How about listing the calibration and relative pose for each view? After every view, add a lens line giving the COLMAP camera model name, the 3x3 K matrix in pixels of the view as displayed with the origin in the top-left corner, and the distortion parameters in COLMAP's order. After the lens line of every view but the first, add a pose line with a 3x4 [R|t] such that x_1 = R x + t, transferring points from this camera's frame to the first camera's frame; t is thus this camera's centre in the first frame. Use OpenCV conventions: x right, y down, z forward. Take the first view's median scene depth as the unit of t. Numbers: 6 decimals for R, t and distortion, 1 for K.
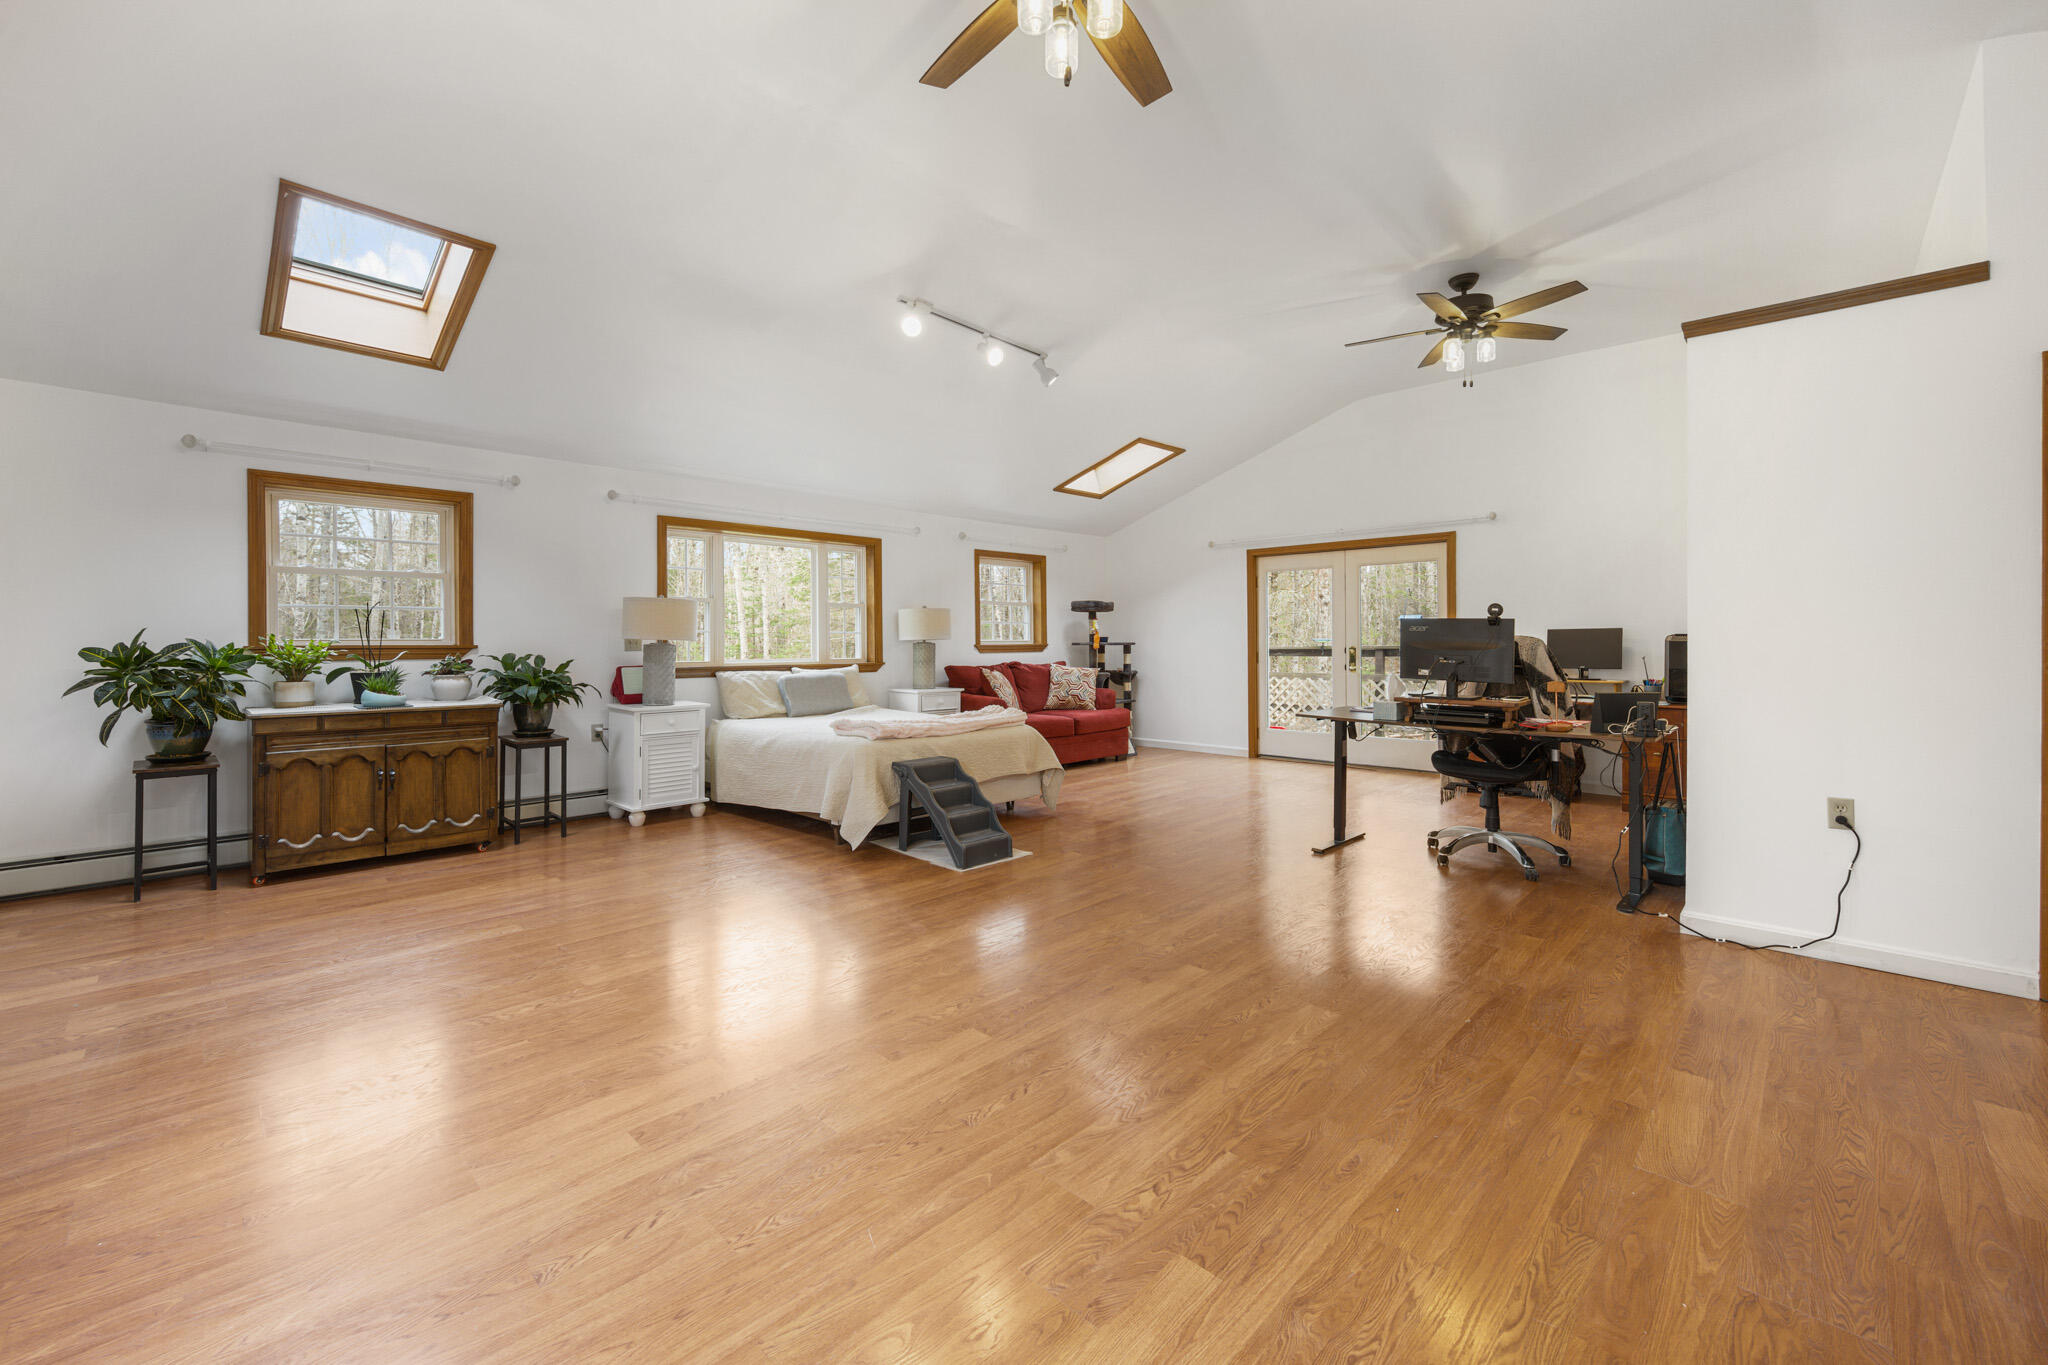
lens RADIAL K [[826.4, 0, 1033.5], [0, 826.4, 647.4], [0, 0, 1]] dist [-0.004464, 0.001758]
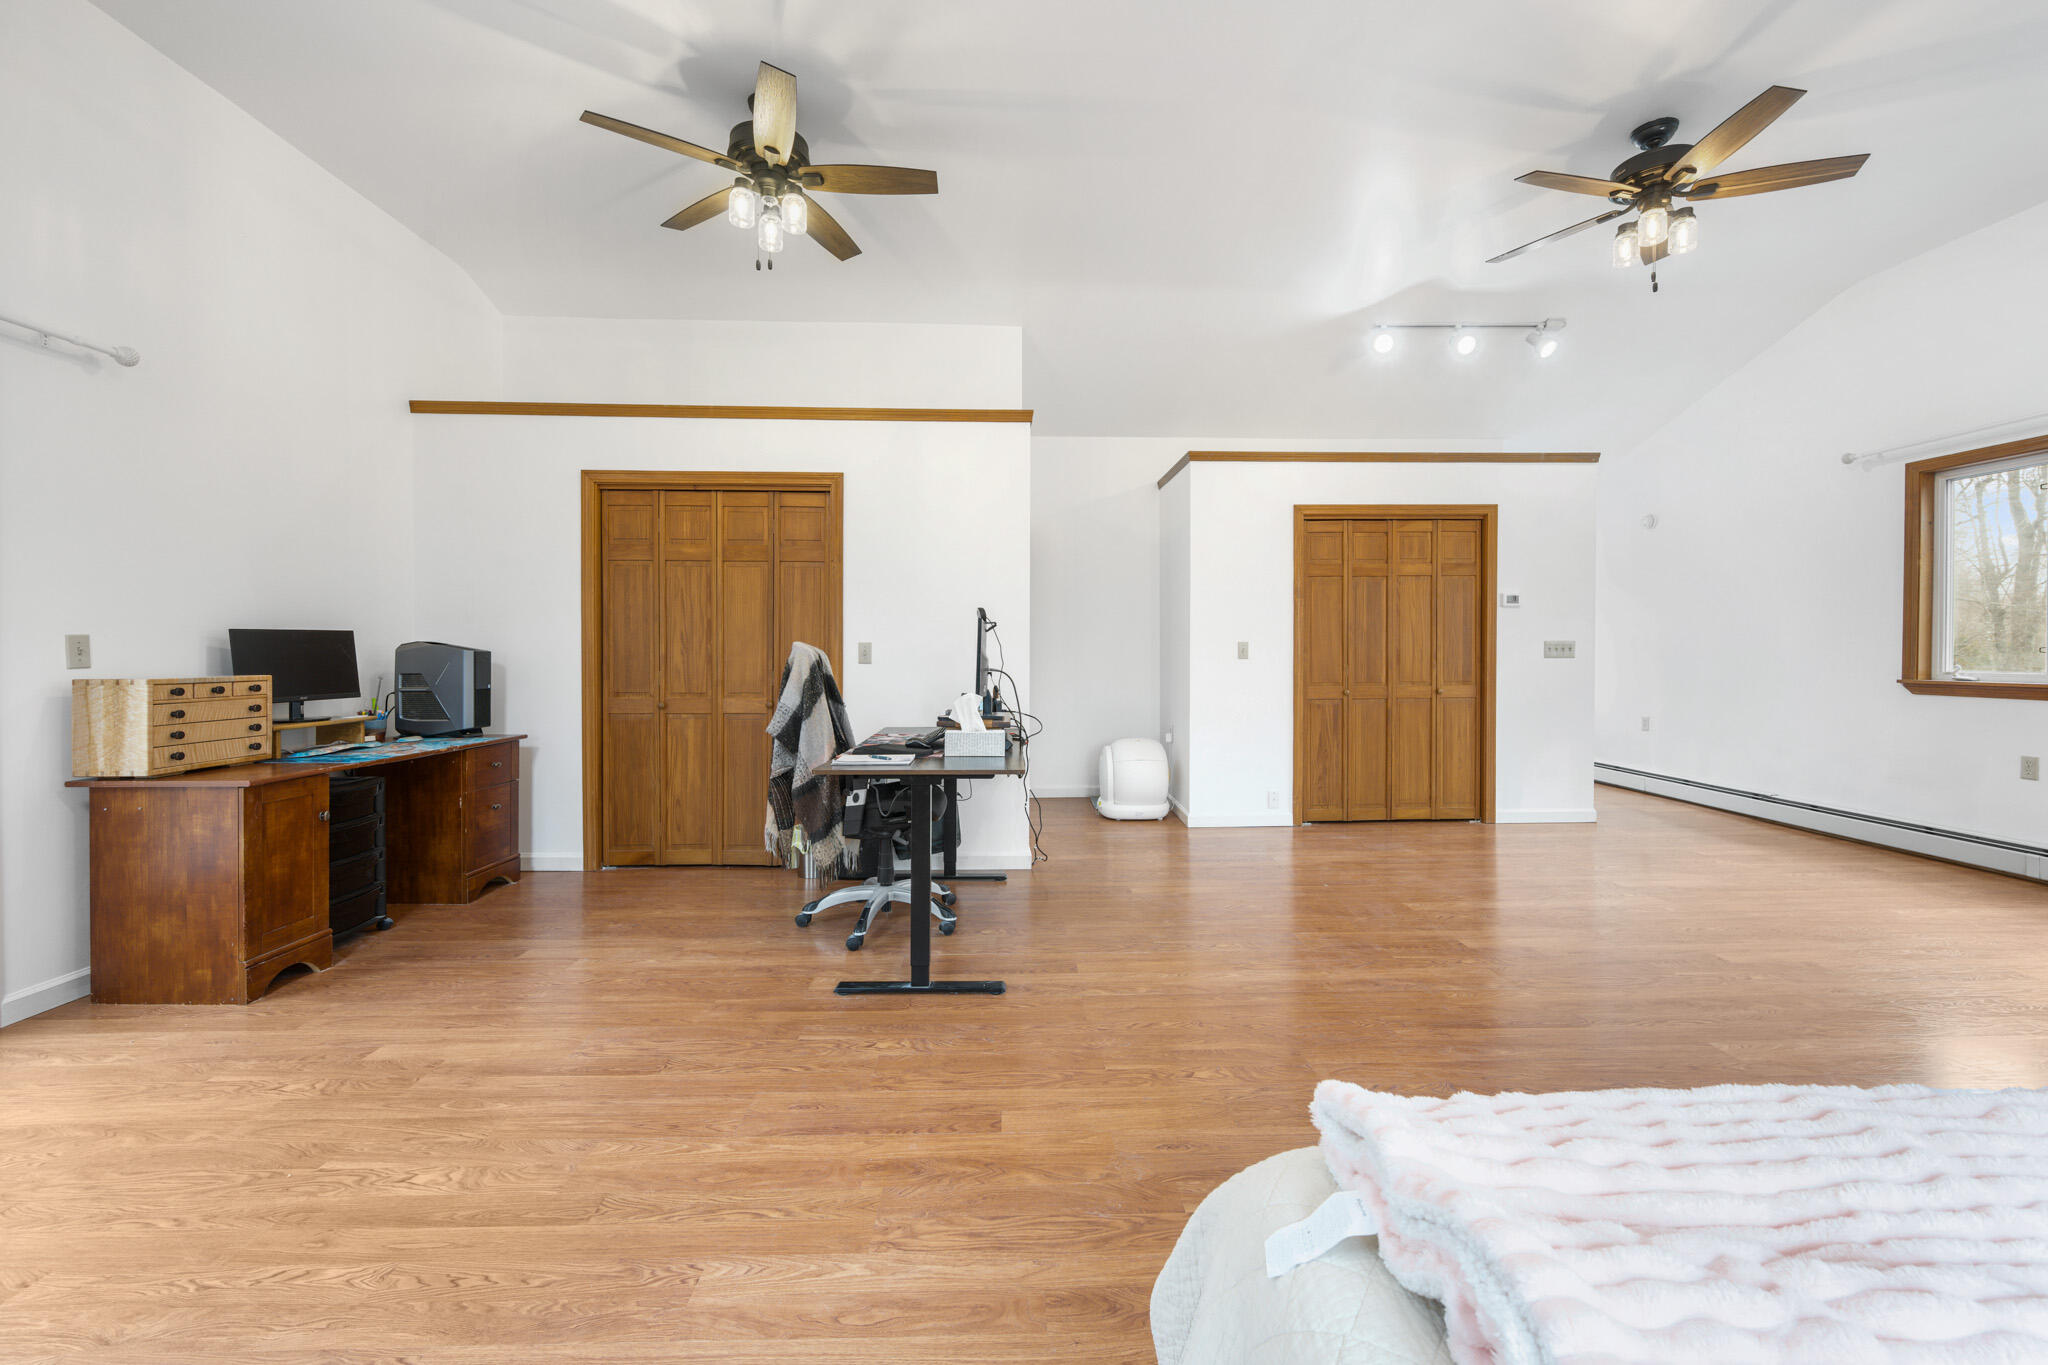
lens RADIAL K [[826.4, 0, 1029.1], [0, 826.4, 652.6], [0, 0, 1]] dist [-0.004464, 0.001758]
pose [[-0.709420, -0.001107, 0.704785, -0.070588], [0.007506, 0.999930, 0.009125, -0.006838], [-0.704746, 0.011764, -0.709362, 0.938794]]
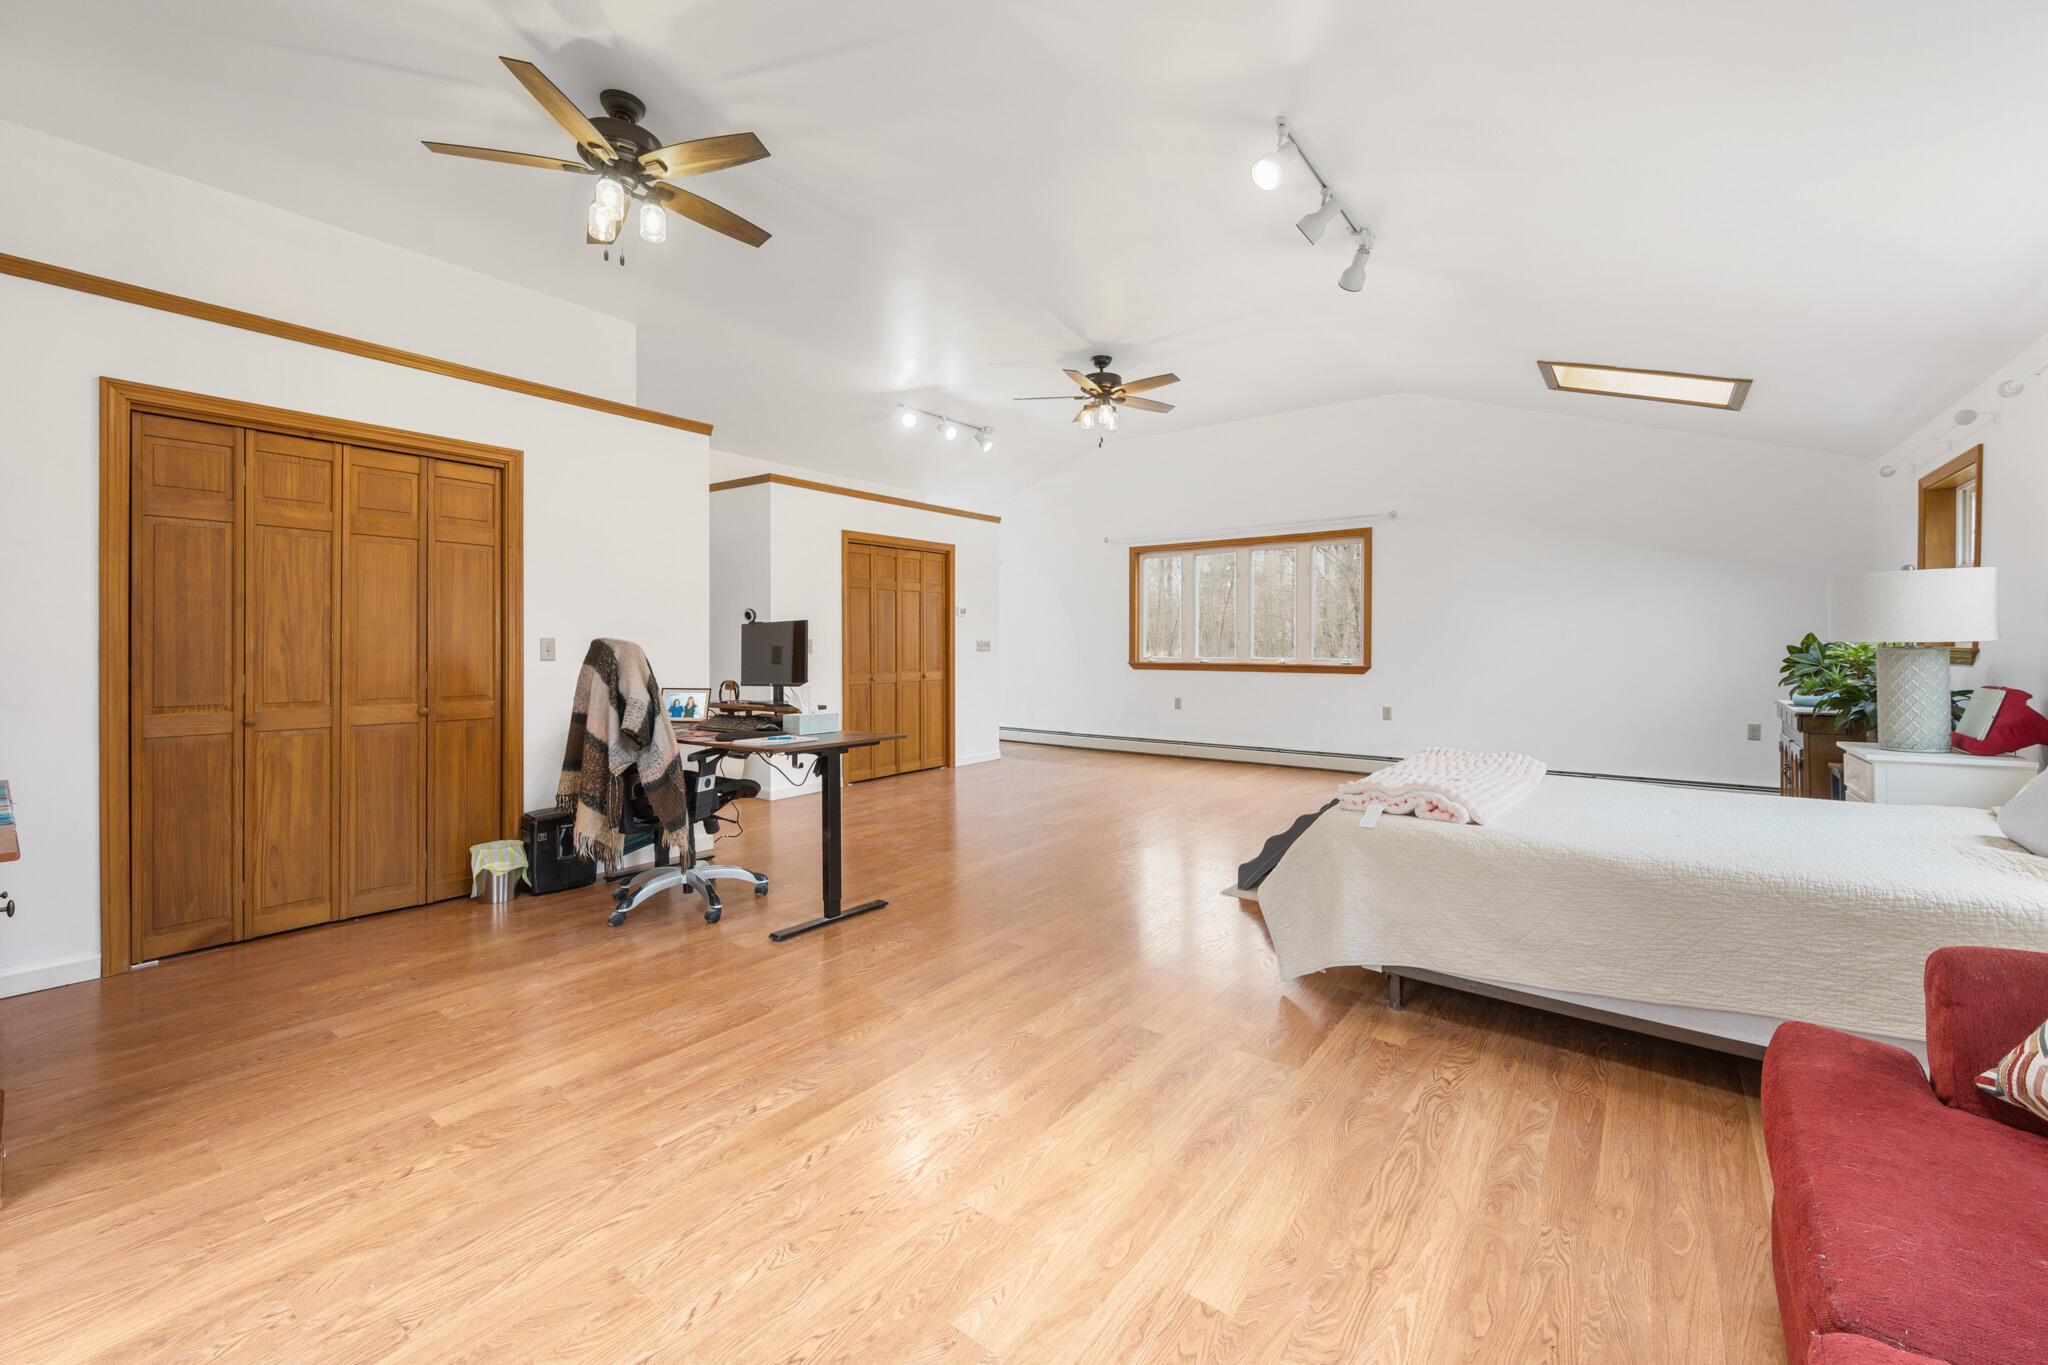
lens RADIAL K [[826.4, 0, 1043.8], [0, 826.4, 631.8], [0, 0, 1]] dist [-0.004464, 0.001758]
pose [[-0.992577, -0.000725, -0.121612, 0.187407], [0.000249, 0.999968, -0.007990, -0.009259], [0.121614, -0.007961, -0.992546, 1.205901]]
